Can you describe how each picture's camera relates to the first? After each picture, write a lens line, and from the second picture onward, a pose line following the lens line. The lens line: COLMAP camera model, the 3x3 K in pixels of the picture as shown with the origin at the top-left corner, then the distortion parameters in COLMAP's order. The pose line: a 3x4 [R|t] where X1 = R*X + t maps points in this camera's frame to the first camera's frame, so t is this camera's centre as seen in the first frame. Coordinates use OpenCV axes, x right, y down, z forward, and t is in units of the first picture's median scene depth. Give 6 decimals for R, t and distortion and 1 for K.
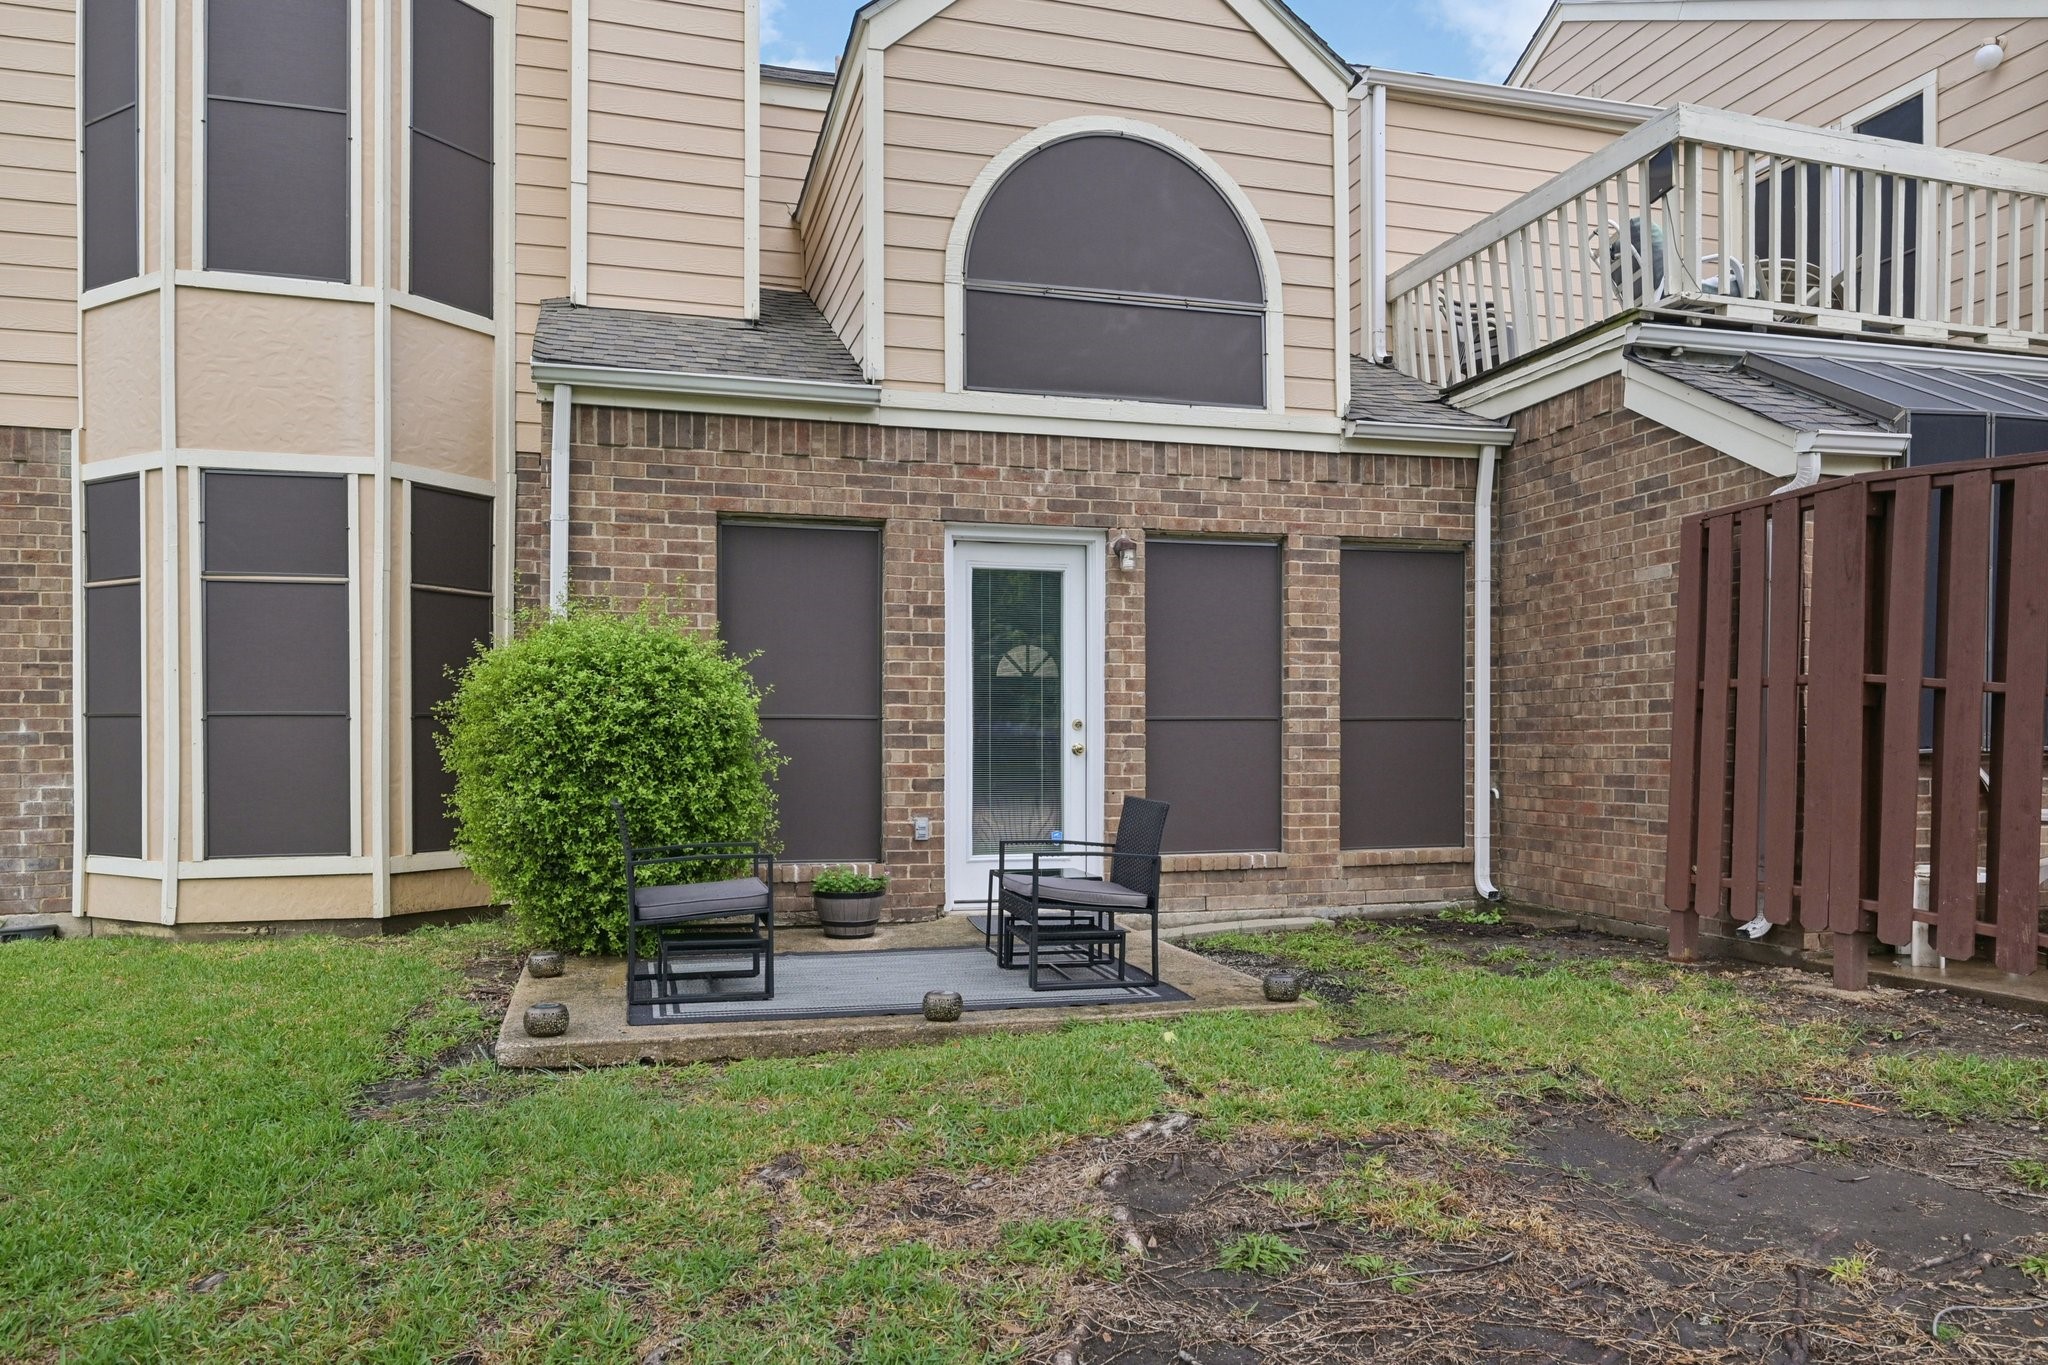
lens RADIAL K [[1420.6, 0, 1029.6], [0, 1420.6, 768.0], [0, 0, 1]] dist [-0.003432, 0.002376]
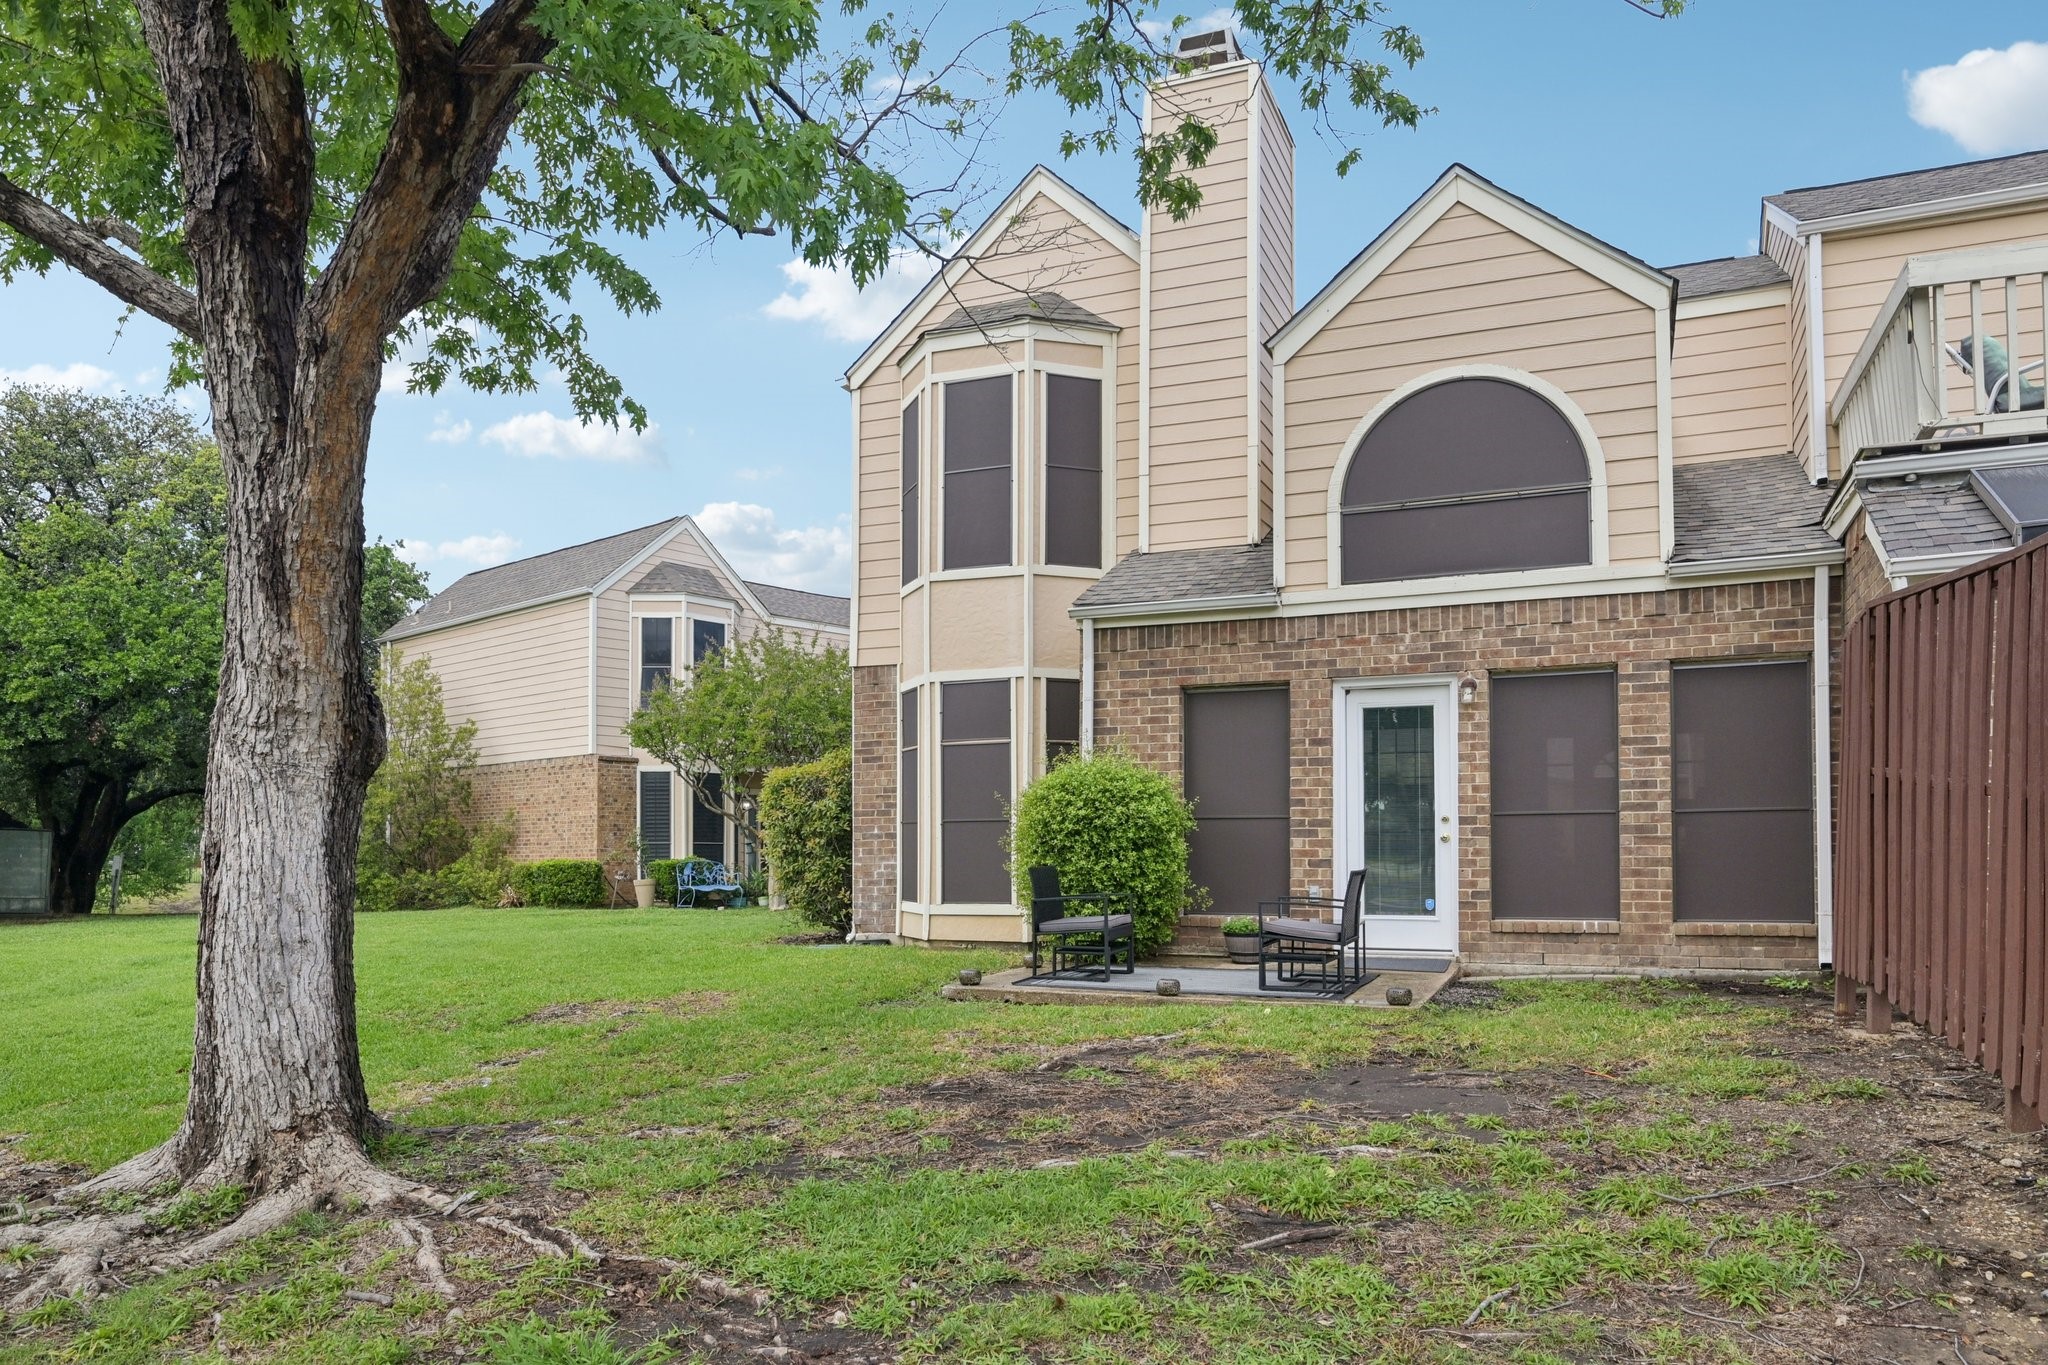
lens RADIAL K [[1397.0, 0, 1031.0], [0, 1397.0, 832.3], [0, 0, 1]] dist [-0.006216, -0.000492]
pose [[0.777741, -0.009517, -0.628512, 0.568895], [-0.006527, 0.999709, -0.023214, 0.014737], [0.628550, 0.022157, 0.777453, -0.266109]]
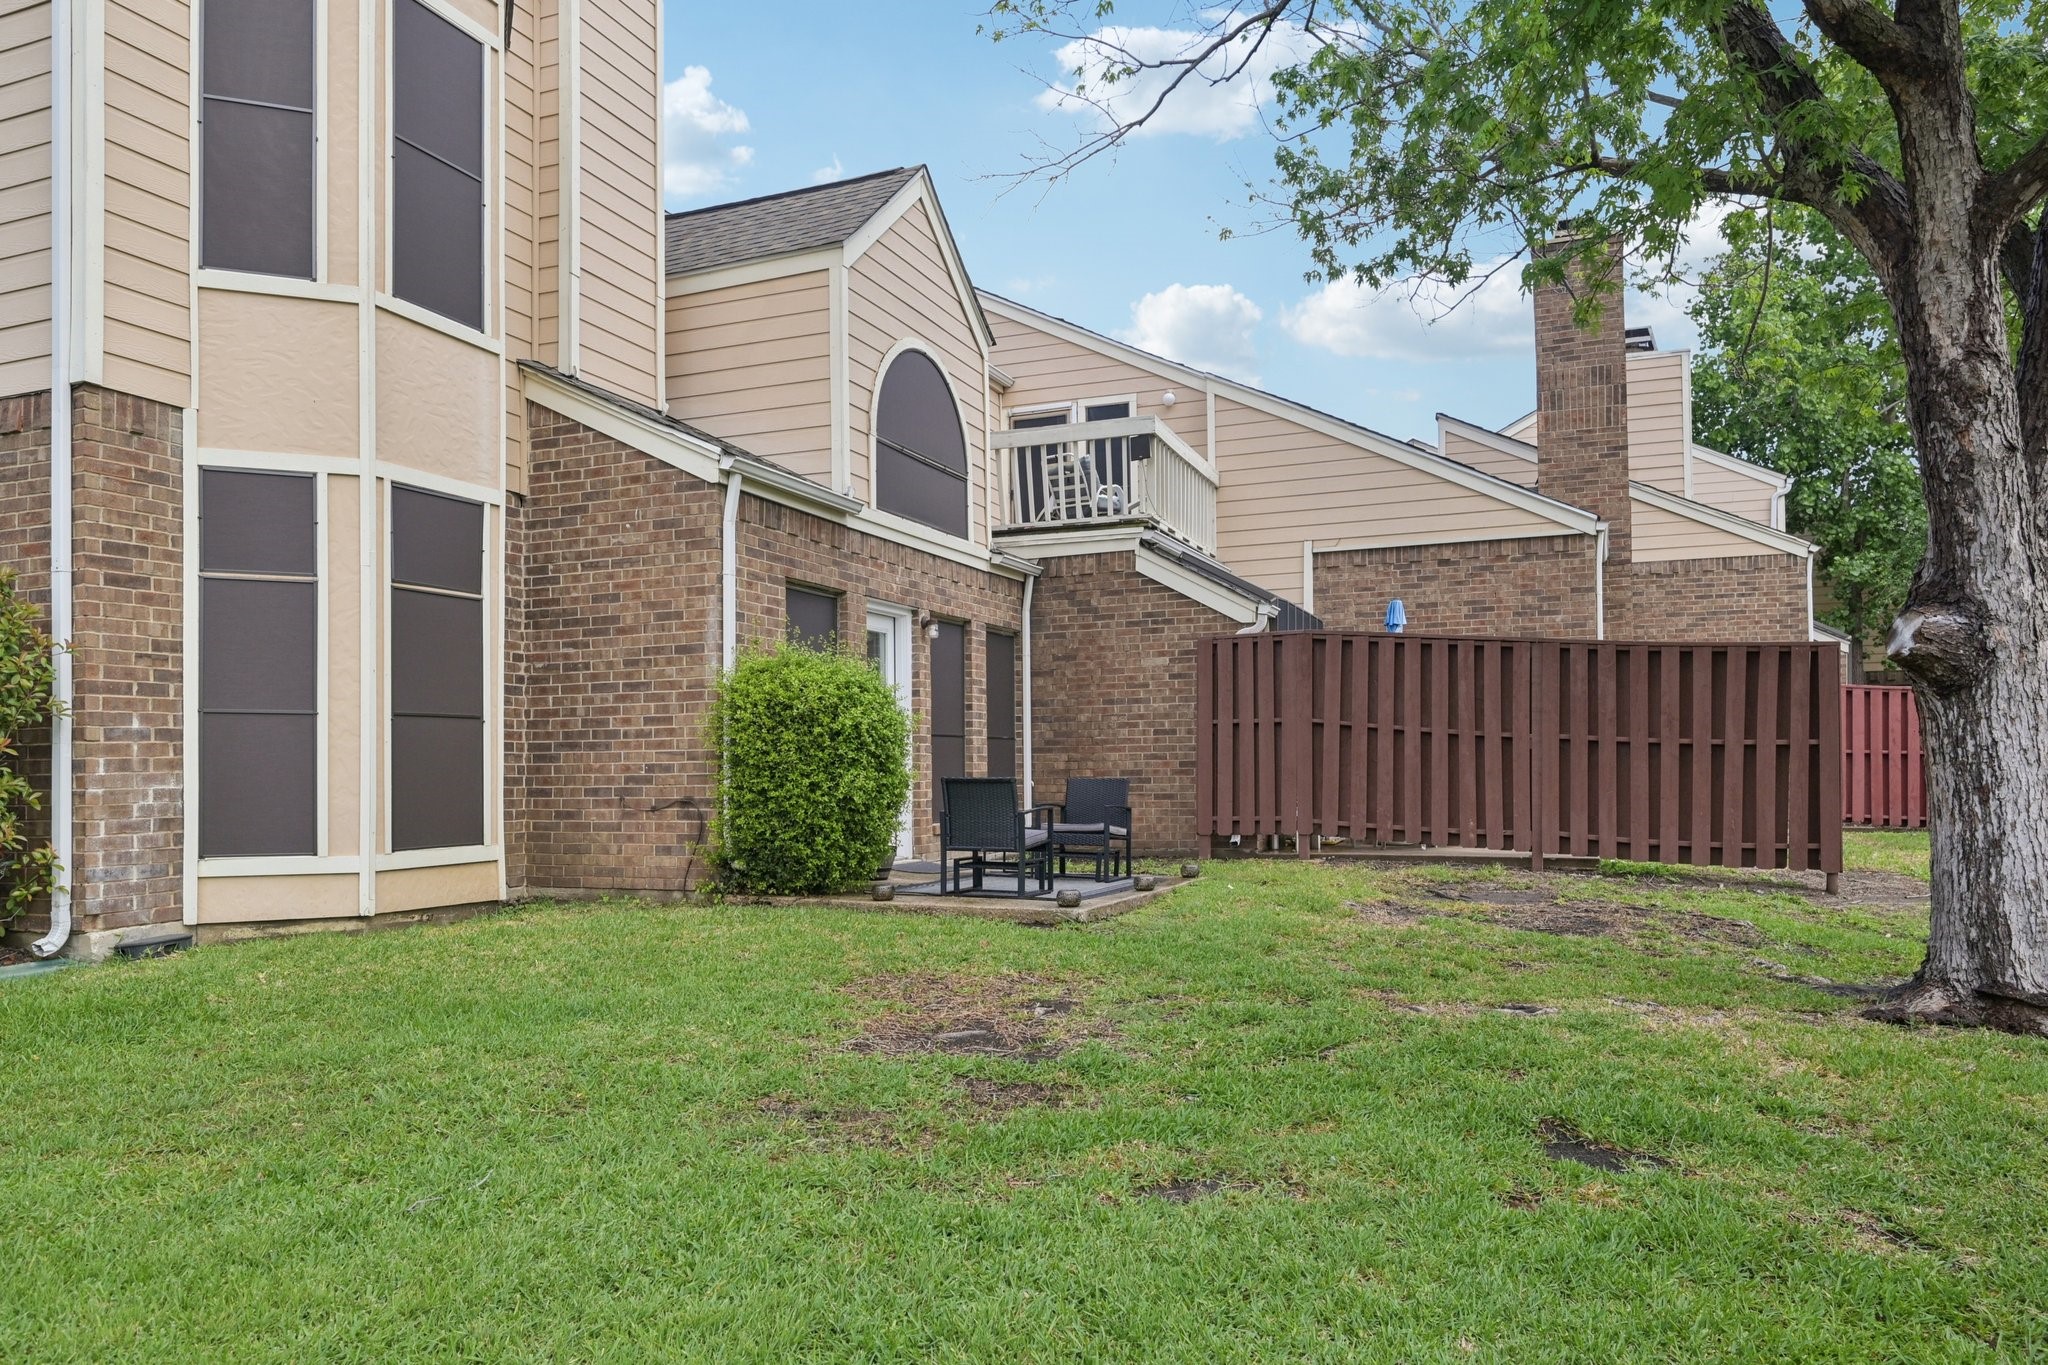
lens RADIAL K [[1420.6, 0, 1029.6], [0, 1420.6, 768.0], [0, 0, 1]] dist [-0.003432, 0.002376]
pose [[0.611244, -0.000959, 0.791442, -1.079610], [0.020140, 0.999694, -0.014344, 0.025801], [-0.791186, 0.024707, 0.611076, -0.016562]]
